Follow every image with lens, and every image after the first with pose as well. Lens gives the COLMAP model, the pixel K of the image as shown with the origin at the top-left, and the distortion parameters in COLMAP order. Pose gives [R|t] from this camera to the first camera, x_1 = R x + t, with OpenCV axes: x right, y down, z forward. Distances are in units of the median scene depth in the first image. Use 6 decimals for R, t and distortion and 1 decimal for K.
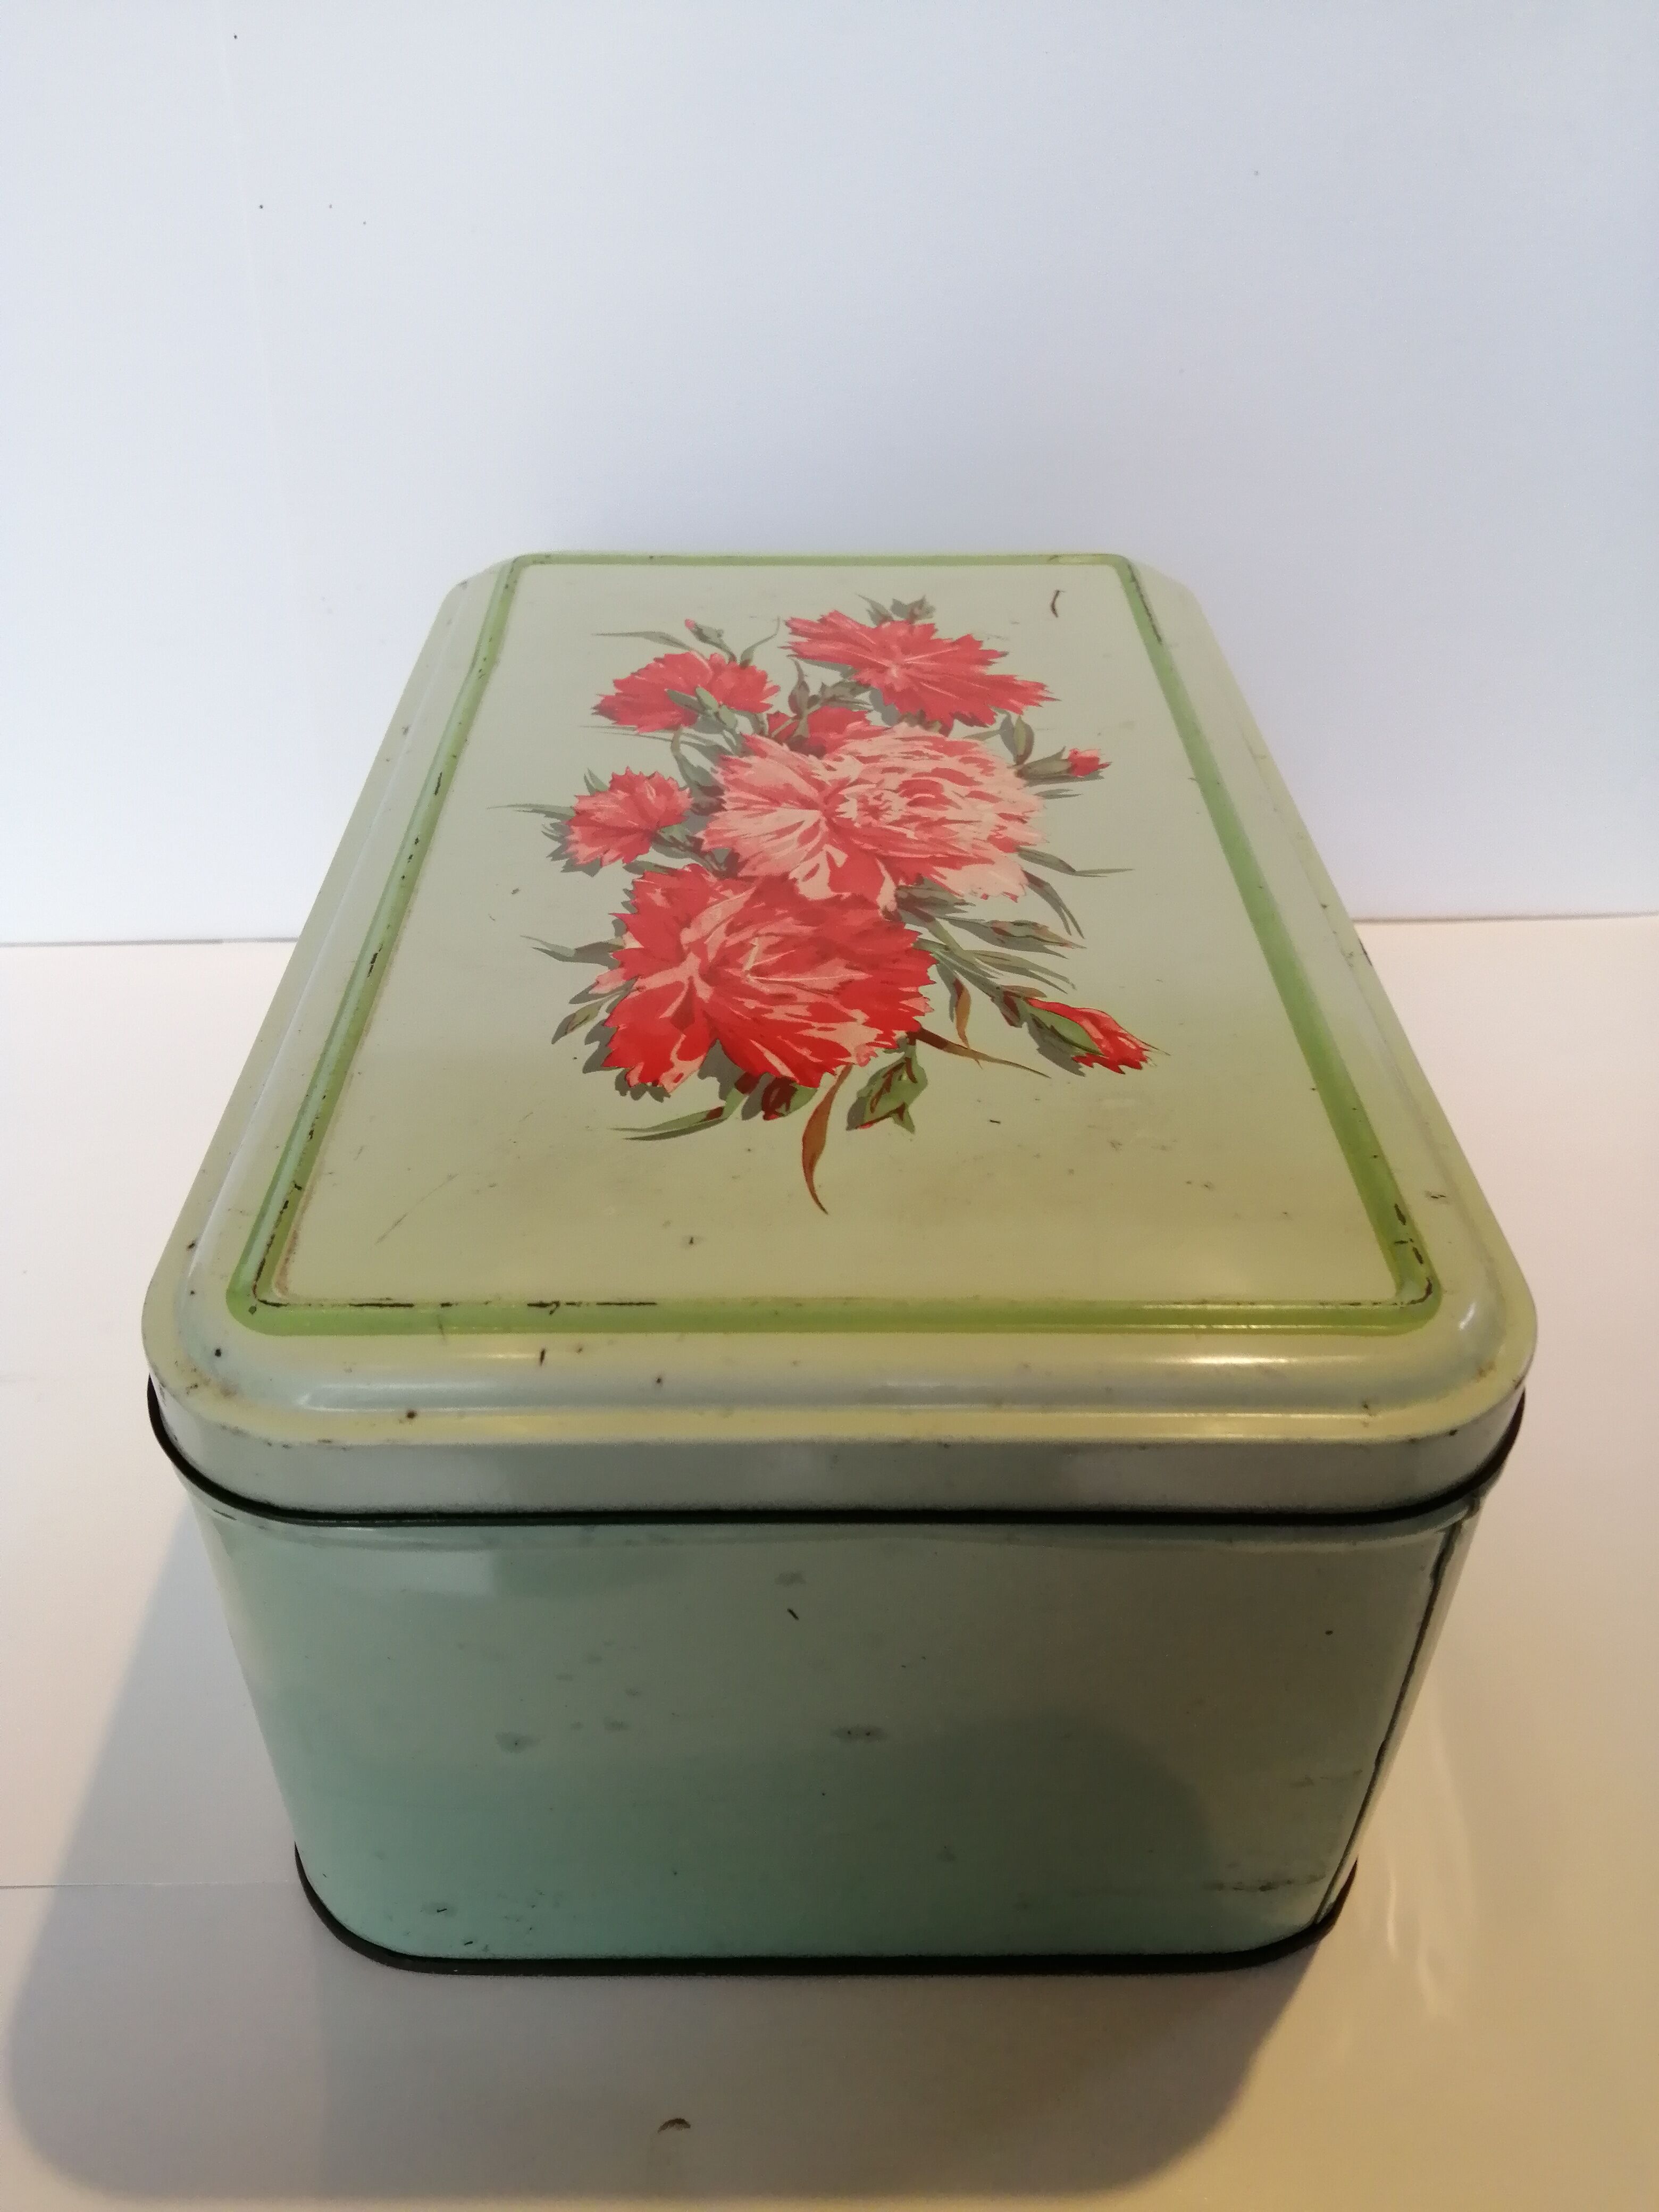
lens RADIAL K [[1757.0, 0, 820.2], [0, 1757.0, 1072.7], [0, 0, 1]] dist [0.182677, -0.369291]
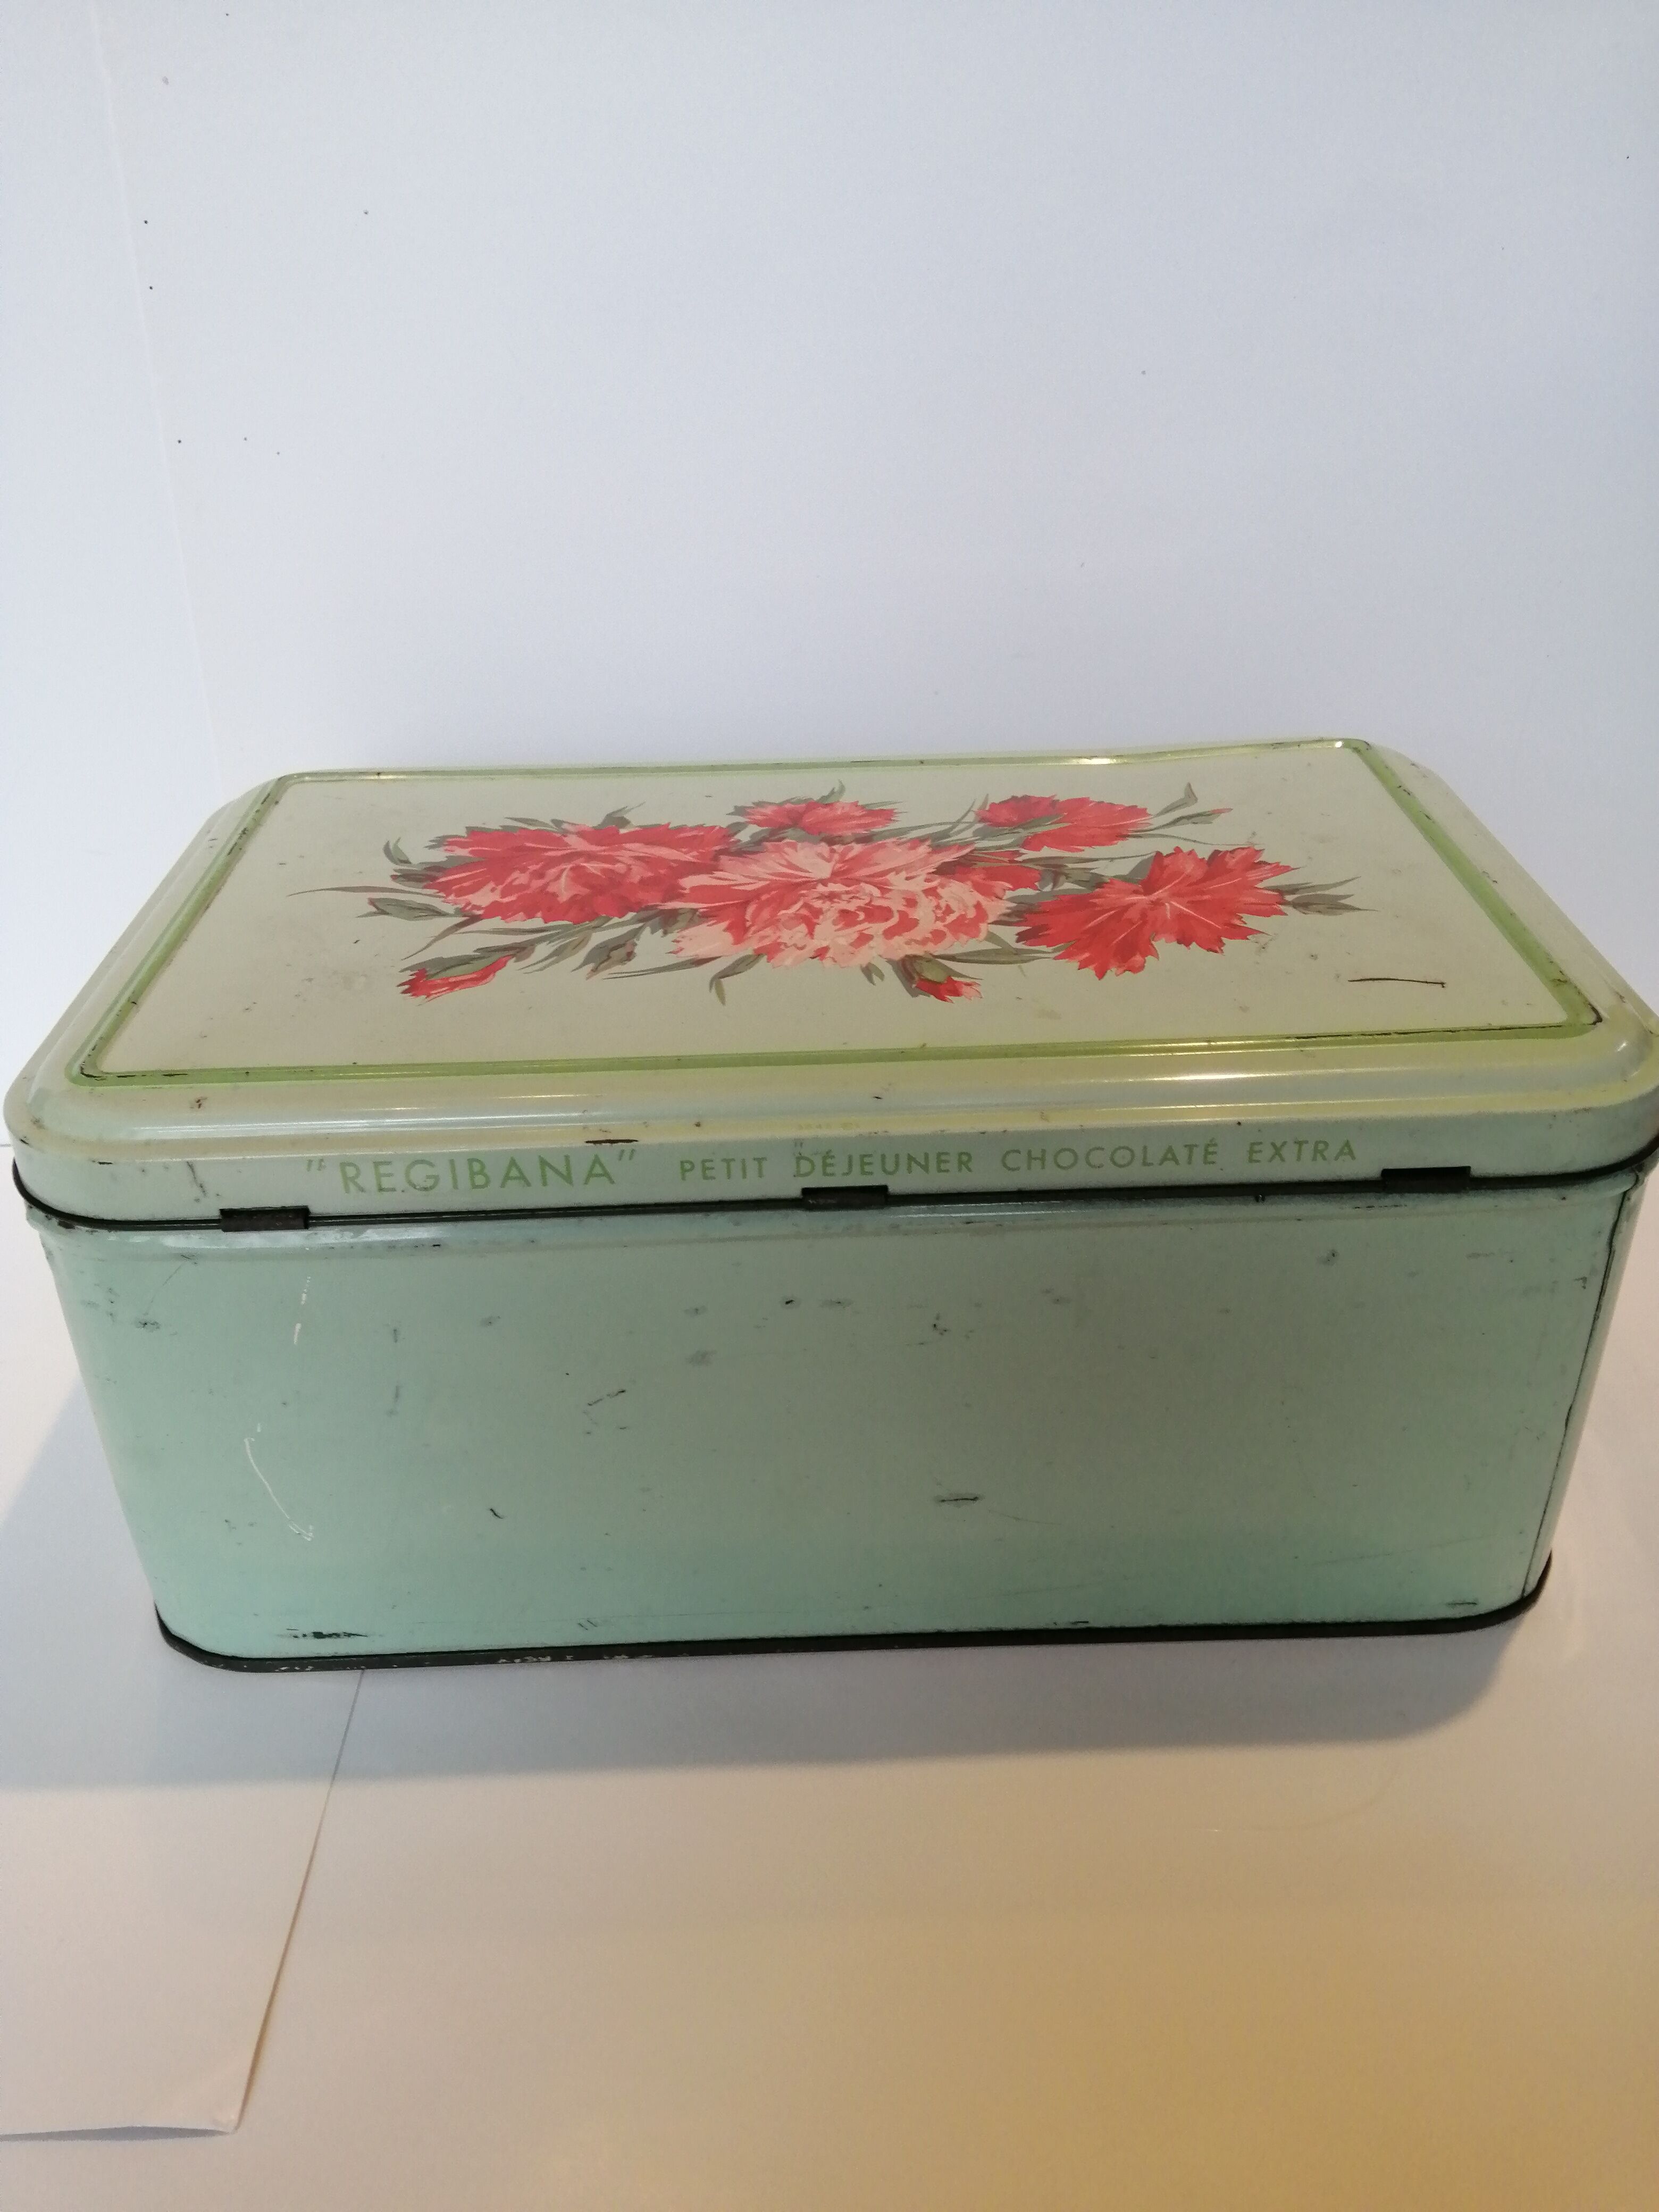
lens RADIAL K [[1757.0, 0, 820.2], [0, 1757.0, 1072.7], [0, 0, 1]] dist [0.182677, -0.369291]
pose [[0.007177, 0.494242, -0.869295, 1.106906], [-0.564414, 0.719608, 0.404476, -0.541649], [0.825461, 0.487739, 0.284121, 0.770437]]
